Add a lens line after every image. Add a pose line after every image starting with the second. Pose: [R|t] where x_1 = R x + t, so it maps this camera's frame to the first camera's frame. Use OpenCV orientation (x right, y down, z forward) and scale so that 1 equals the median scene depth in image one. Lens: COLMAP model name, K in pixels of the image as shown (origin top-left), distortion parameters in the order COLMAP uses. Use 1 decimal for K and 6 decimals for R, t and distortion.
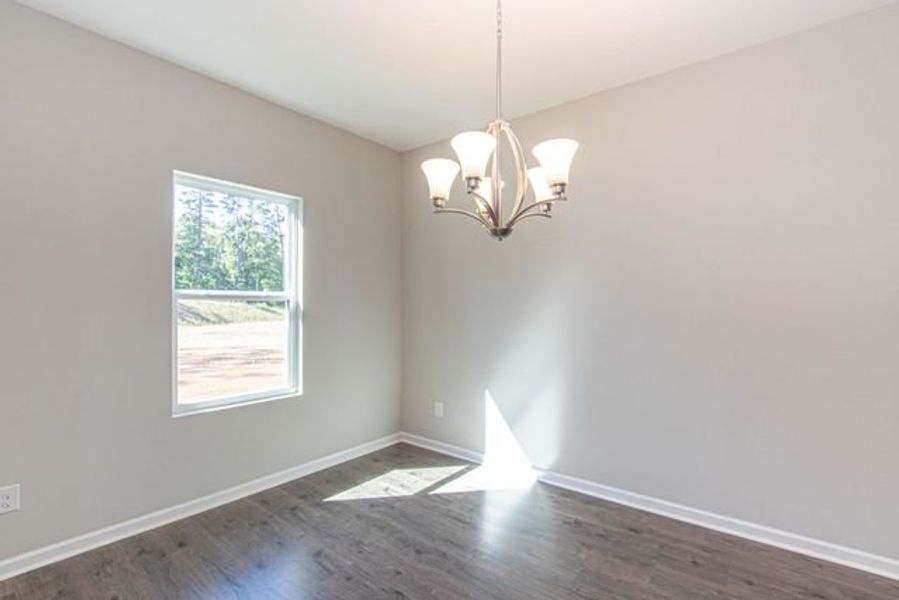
lens RADIAL K [[415.7, 0, 454.8], [0, 415.7, 298.8], [0, 0, 1]] dist [-0.026419, -0.000883]
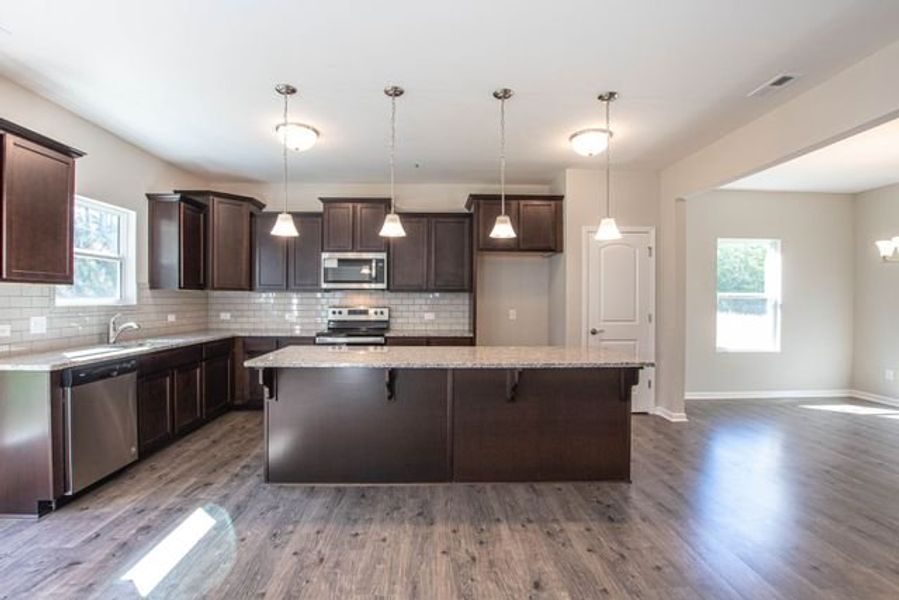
lens RADIAL K [[415.7, 0, 437.3], [0, 415.7, 300.1], [0, 0, 1]] dist [-0.026419, -0.000883]
pose [[0.627571, -0.003319, -0.778553, 0.074905], [0.012773, 0.999900, 0.006033, -0.017694], [0.778455, -0.013731, 0.627550, -1.332698]]
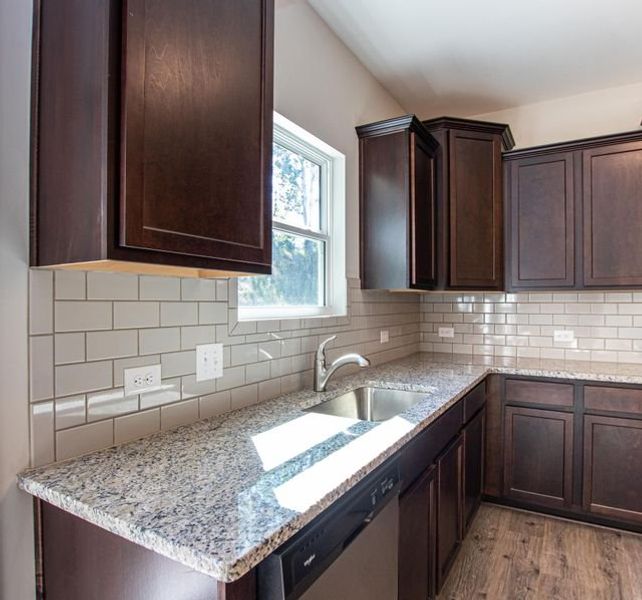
lens RADIAL K [[428.9, 0, 323.1], [0, 428.9, 302.0], [0, 0, 1]] dist [-0.027670, -0.000541]
pose [[0.124921, -0.012072, -0.992093, -0.818677], [0.014628, 0.999840, -0.010325, -0.025813], [0.992059, -0.013223, 0.125078, -1.404304]]
